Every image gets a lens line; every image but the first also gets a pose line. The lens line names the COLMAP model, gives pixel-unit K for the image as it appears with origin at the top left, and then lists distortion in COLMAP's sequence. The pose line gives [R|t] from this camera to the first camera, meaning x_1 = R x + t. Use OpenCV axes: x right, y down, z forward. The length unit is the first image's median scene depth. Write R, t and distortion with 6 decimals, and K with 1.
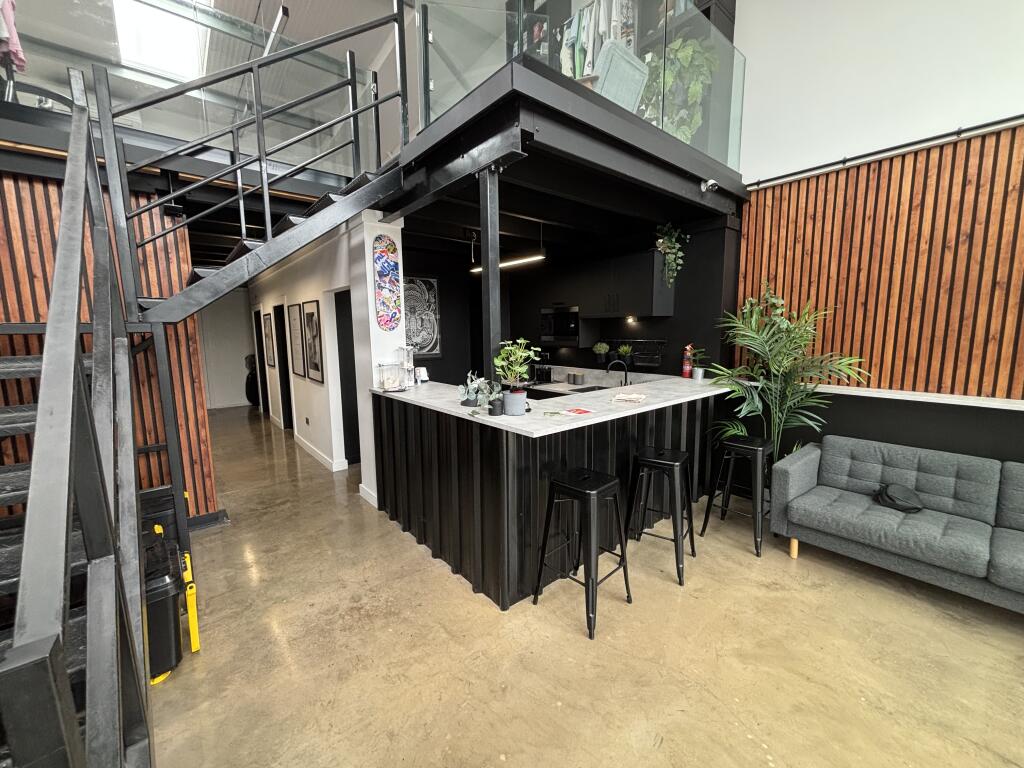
lens RADIAL K [[411.6, 0, 512.7], [0, 411.6, 384.0], [0, 0, 1]] dist [0.000075, -0.000012]
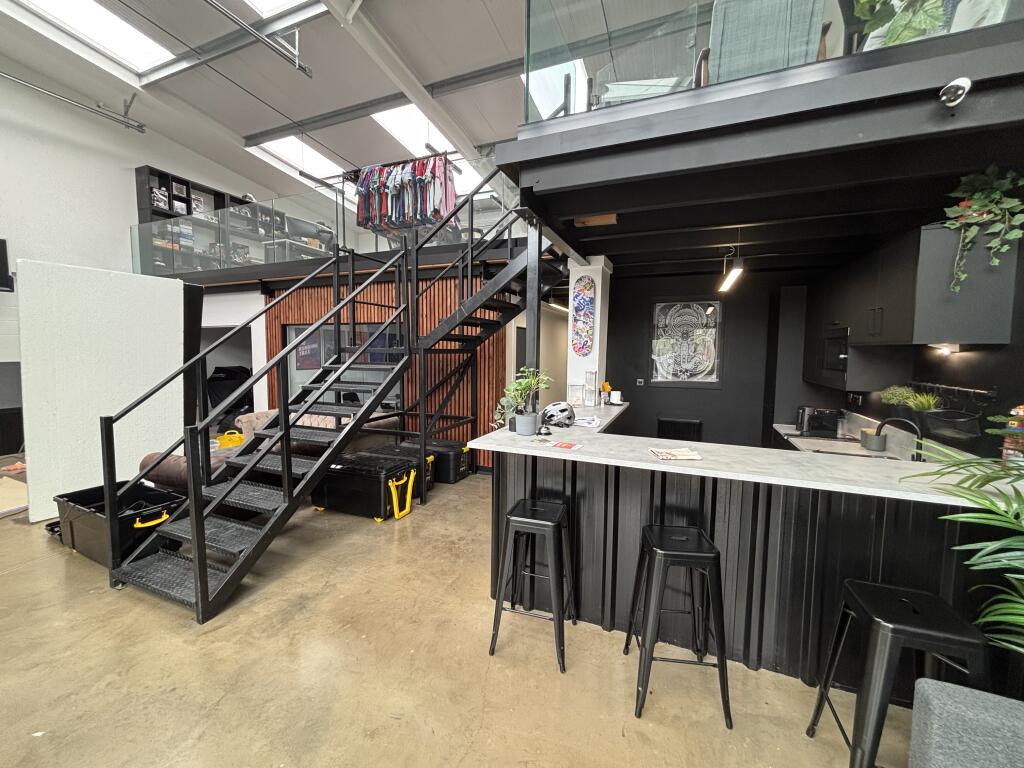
lens RADIAL K [[411.6, 0, 510.9], [0, 411.6, 382.7], [0, 0, 1]] dist [0.000075, -0.000012]
pose [[0.454810, 0.085901, -0.886436, 1.044909], [-0.130544, 0.991017, 0.029056, -0.102092], [0.880969, 0.102504, 0.461938, 0.469972]]
